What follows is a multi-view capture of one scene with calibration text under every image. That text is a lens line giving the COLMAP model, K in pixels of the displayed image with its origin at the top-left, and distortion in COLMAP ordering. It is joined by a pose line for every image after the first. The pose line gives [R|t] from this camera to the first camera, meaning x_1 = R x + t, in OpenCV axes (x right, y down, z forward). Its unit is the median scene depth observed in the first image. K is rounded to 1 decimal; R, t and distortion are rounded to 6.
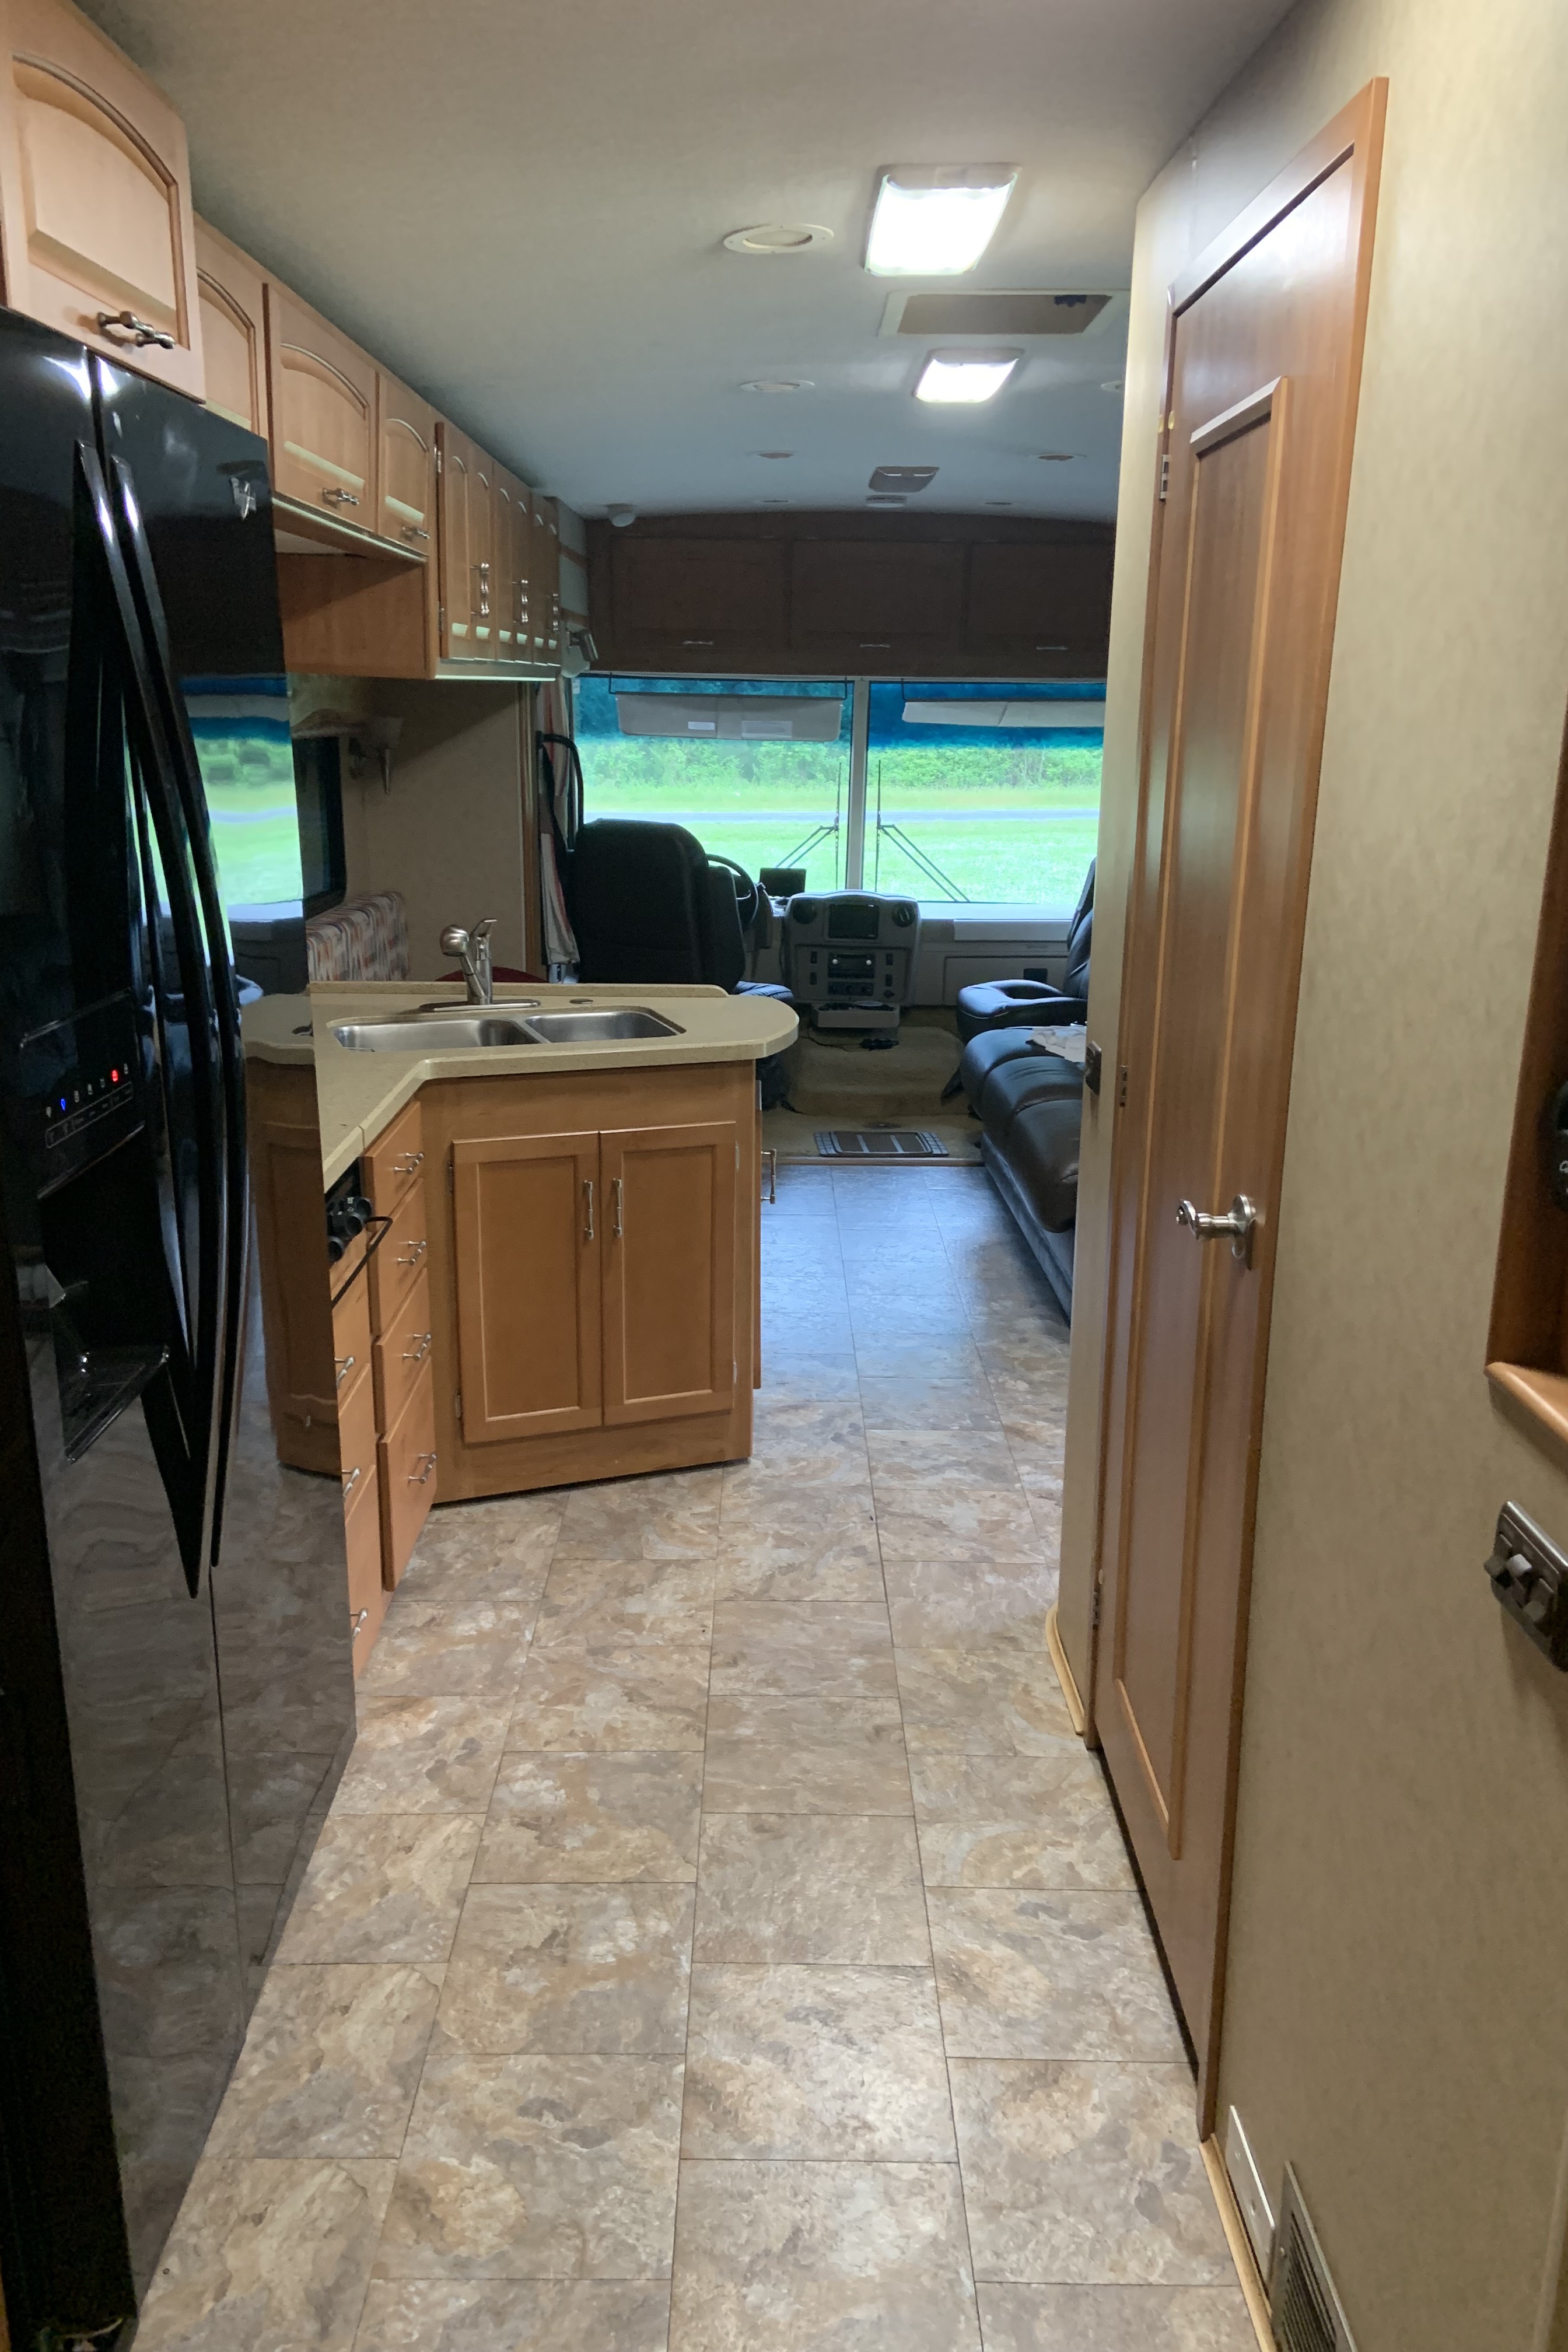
lens RADIAL K [[1746.4, 0, 769.0], [0, 1746.4, 1185.3], [0, 0, 1]] dist [0.105407, -0.120719]
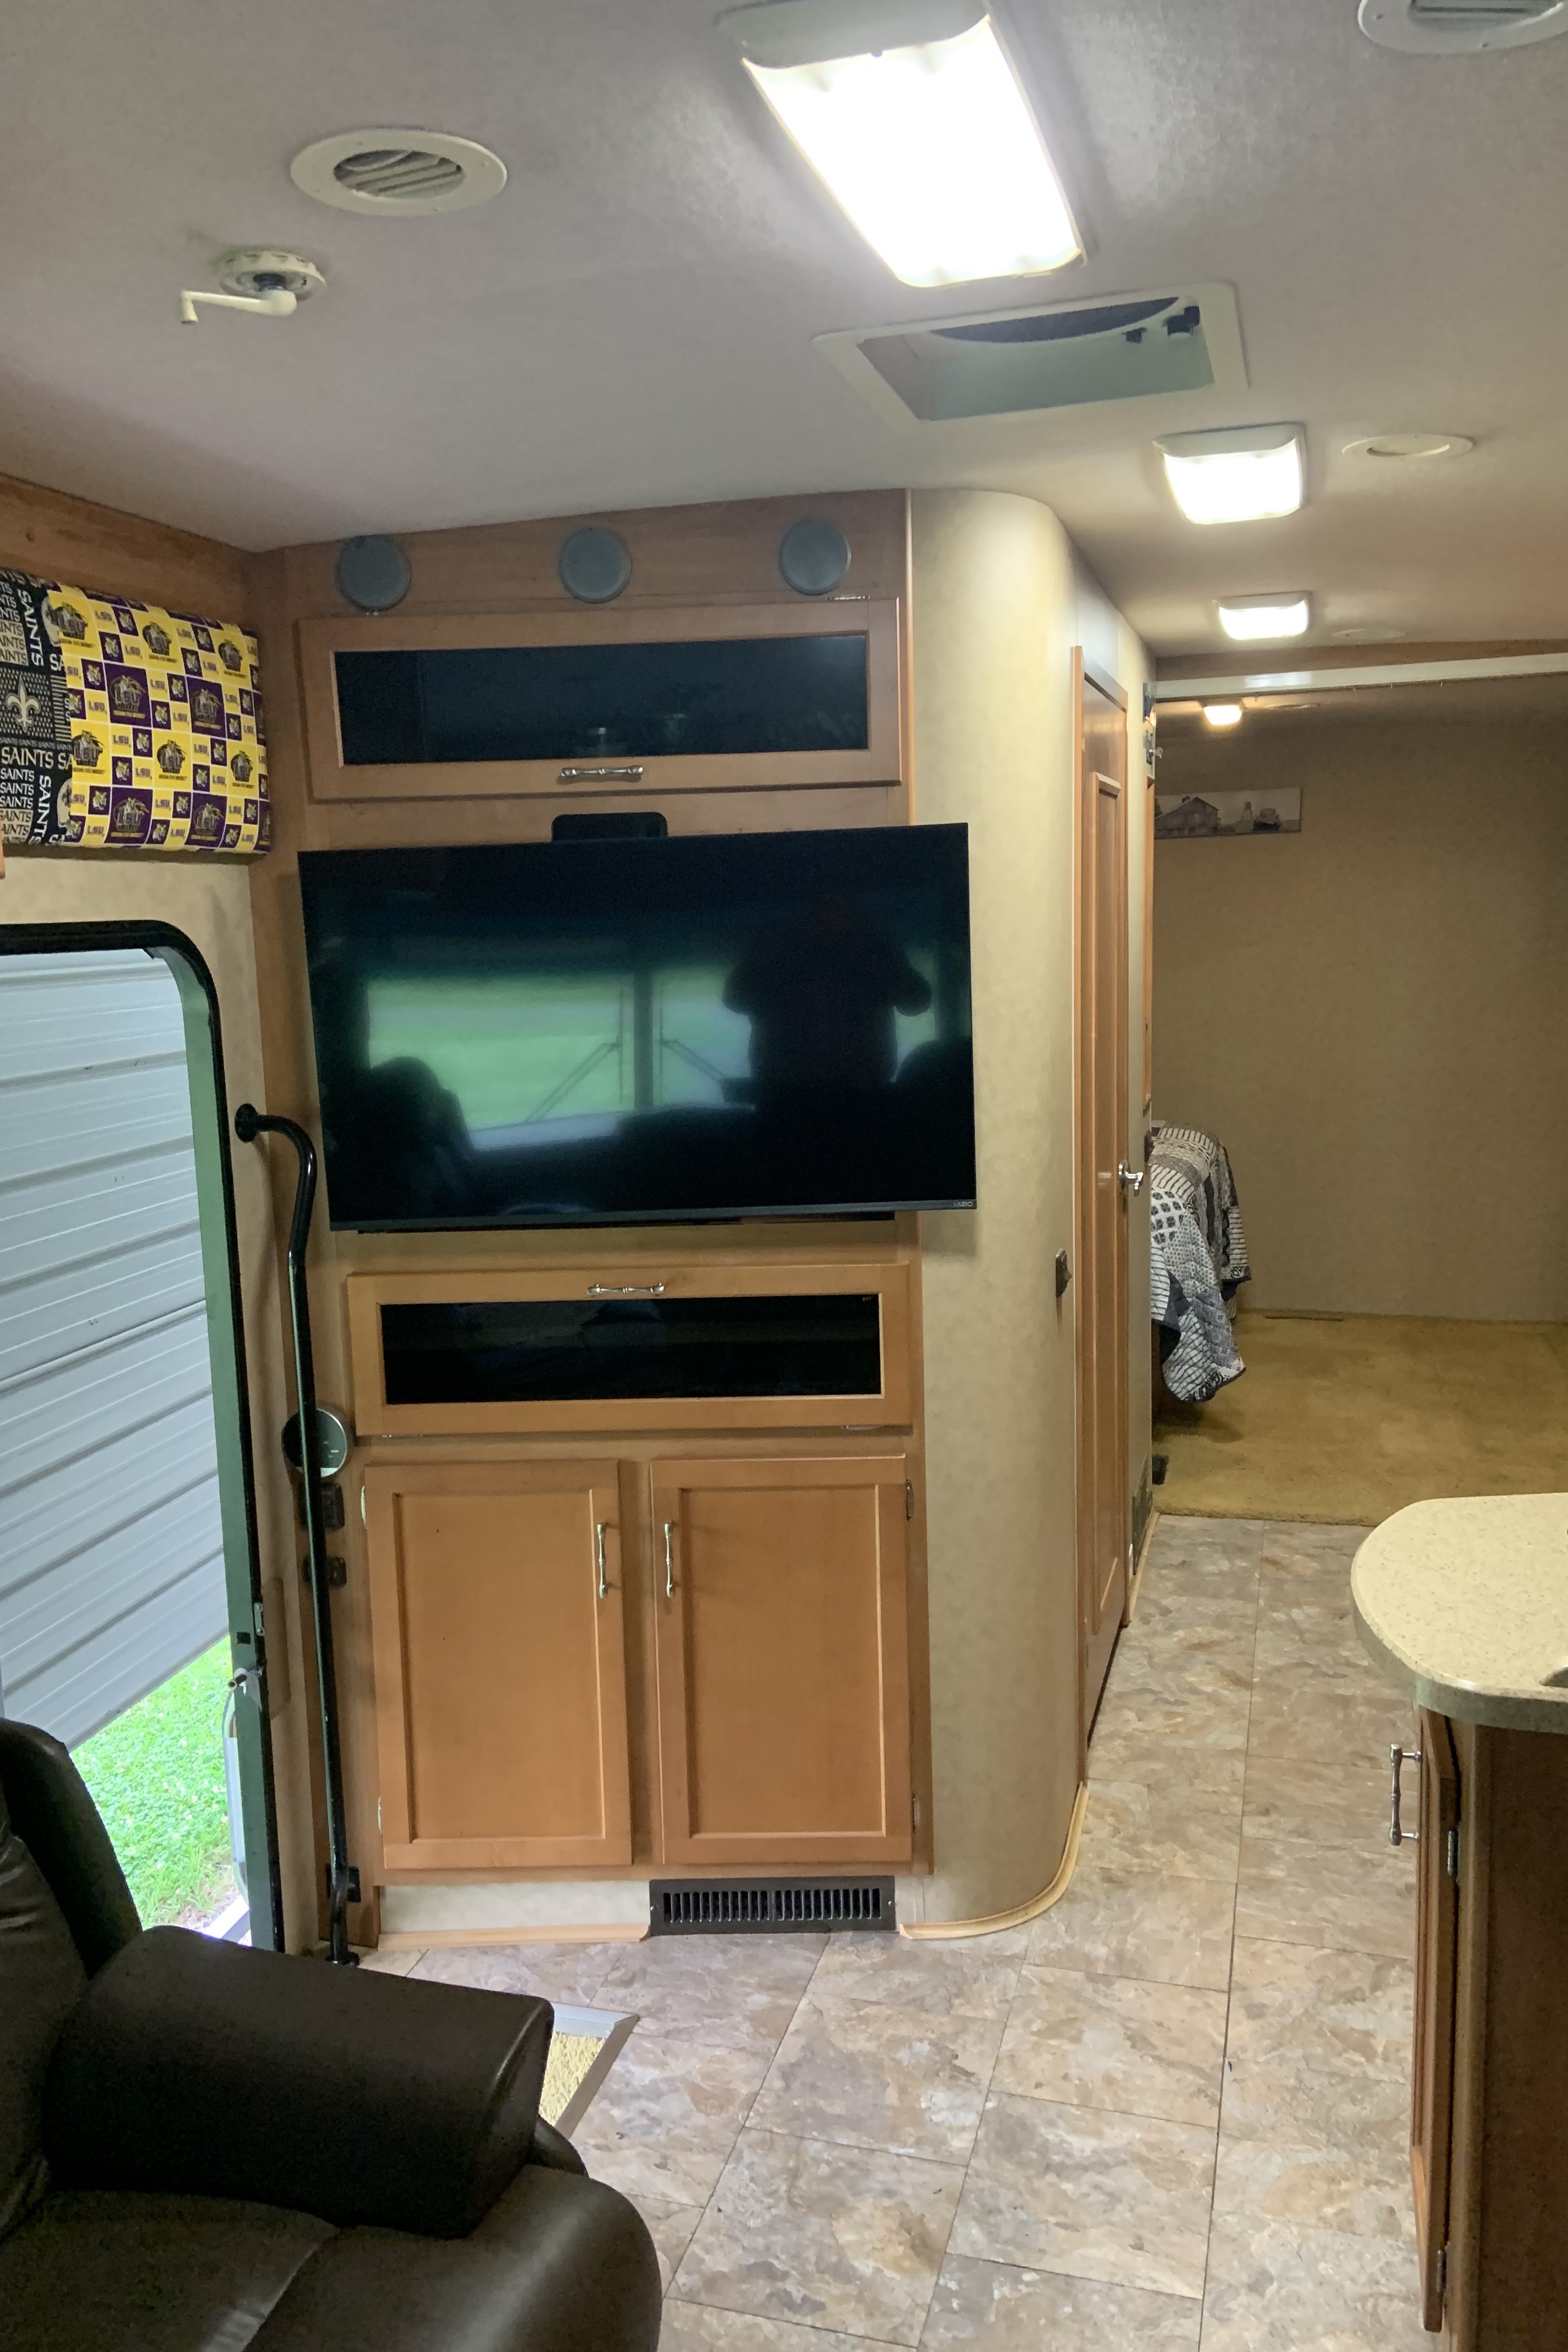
lens RADIAL K [[1756.5, 0, 784.0], [0, 1756.5, 1176.0], [0, 0, 1]] dist [0.113091, -0.151195]
pose [[-0.958921, -0.020738, 0.282915, 0.033174], [0.098966, 0.910205, 0.402159, -0.436298], [-0.265851, 0.413638, -0.870762, 1.493501]]
